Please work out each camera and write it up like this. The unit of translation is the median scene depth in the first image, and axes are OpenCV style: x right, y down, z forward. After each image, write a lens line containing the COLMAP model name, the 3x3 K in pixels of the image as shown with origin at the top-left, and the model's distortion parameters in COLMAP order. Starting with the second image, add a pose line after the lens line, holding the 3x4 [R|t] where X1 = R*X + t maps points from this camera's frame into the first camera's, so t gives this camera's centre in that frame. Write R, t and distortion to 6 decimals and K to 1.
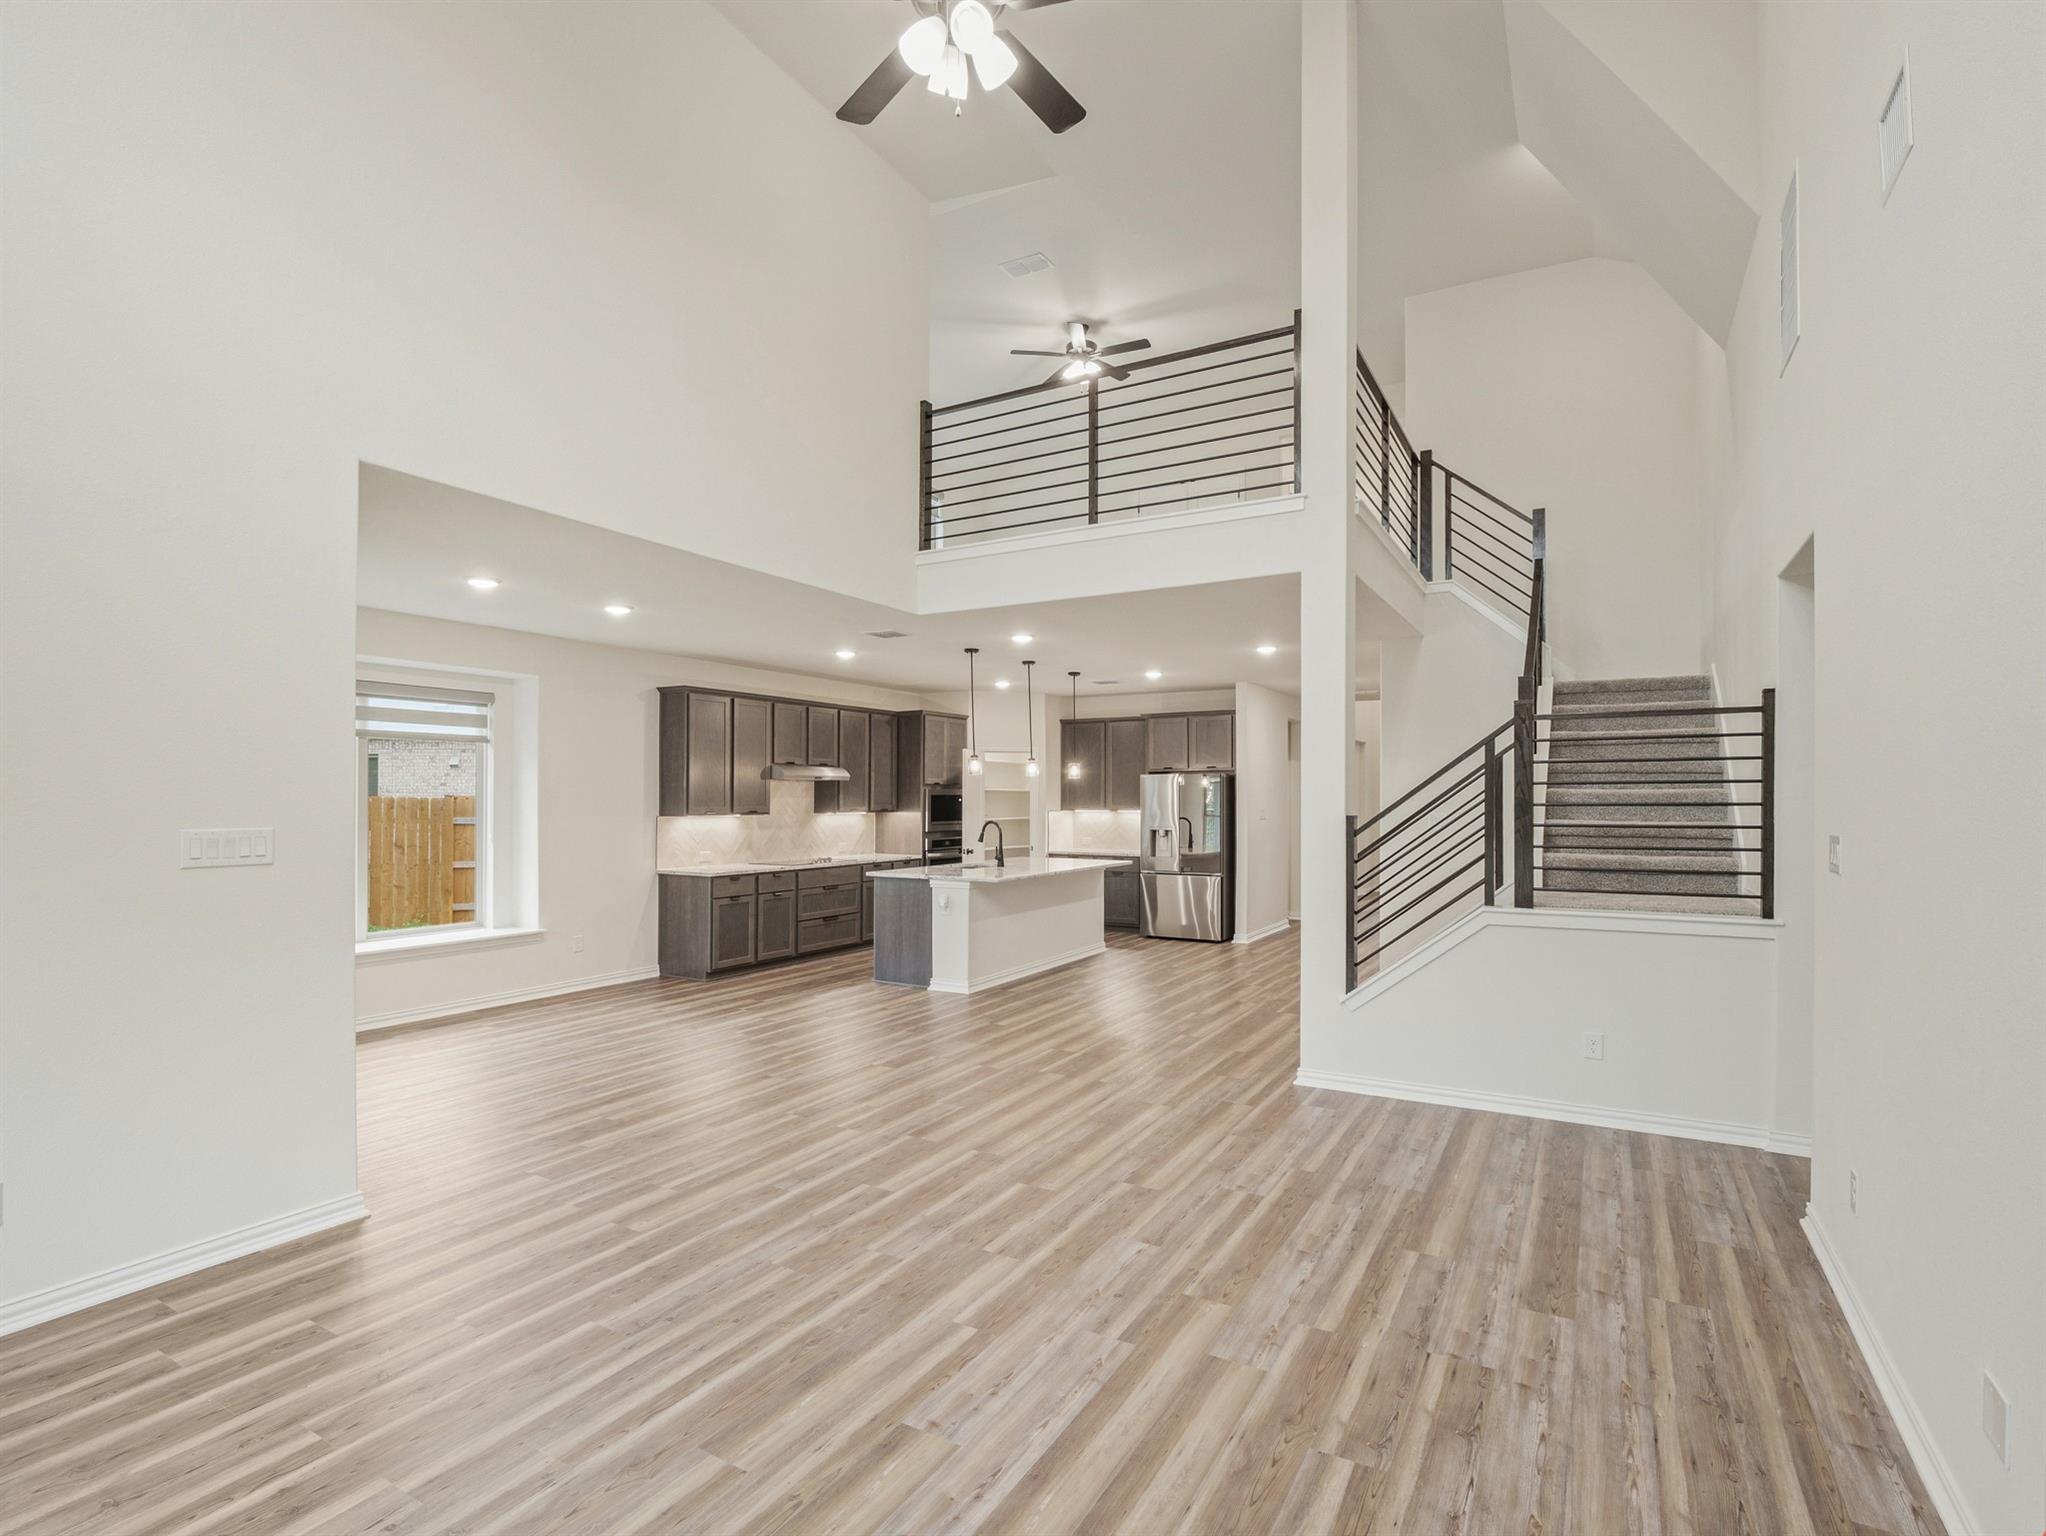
lens RADIAL K [[997.8, 0, 1022.0], [0, 997.8, 778.7], [0, 0, 1]] dist [-0.004878, 0.000592]
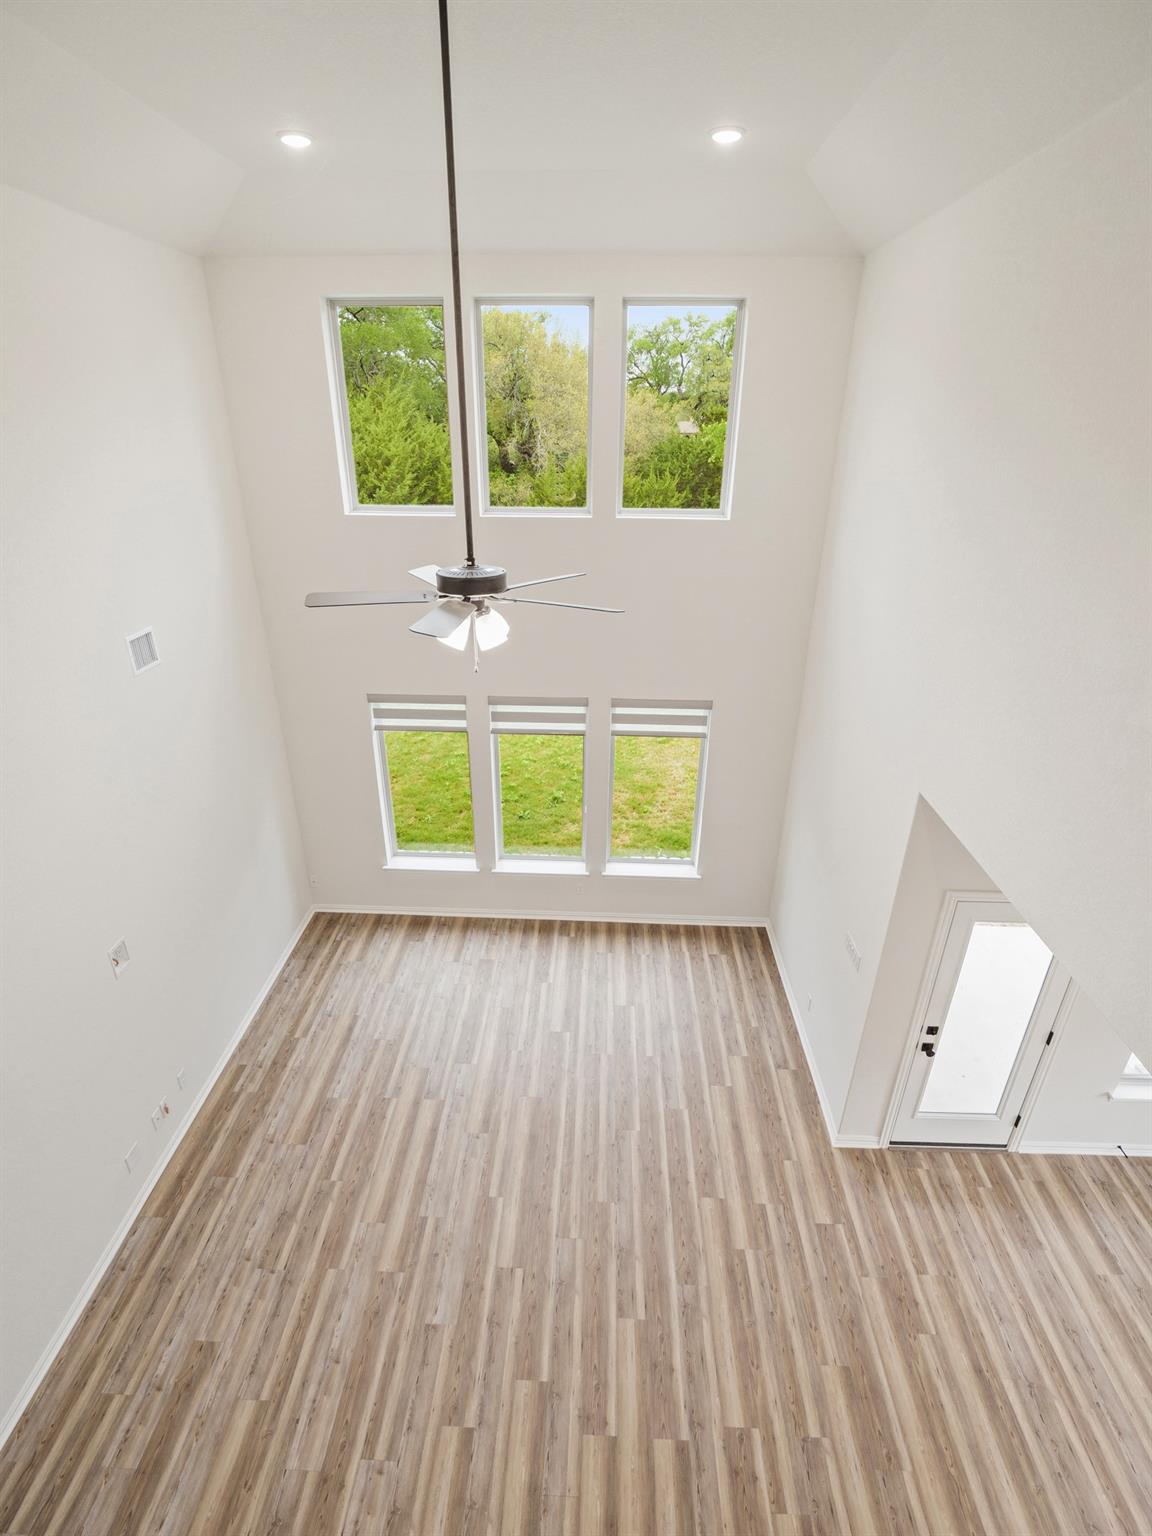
lens RADIAL K [[749.1, 0, 573.8], [0, 749.1, 765.8], [0, 0, 1]] dist [-0.004878, 0.000592]
pose [[-0.884509, 0.184559, -0.428464, 0.317324], [-0.009929, 0.910765, 0.412806, -0.989673], [0.466417, 0.369385, -0.803747, 1.998630]]
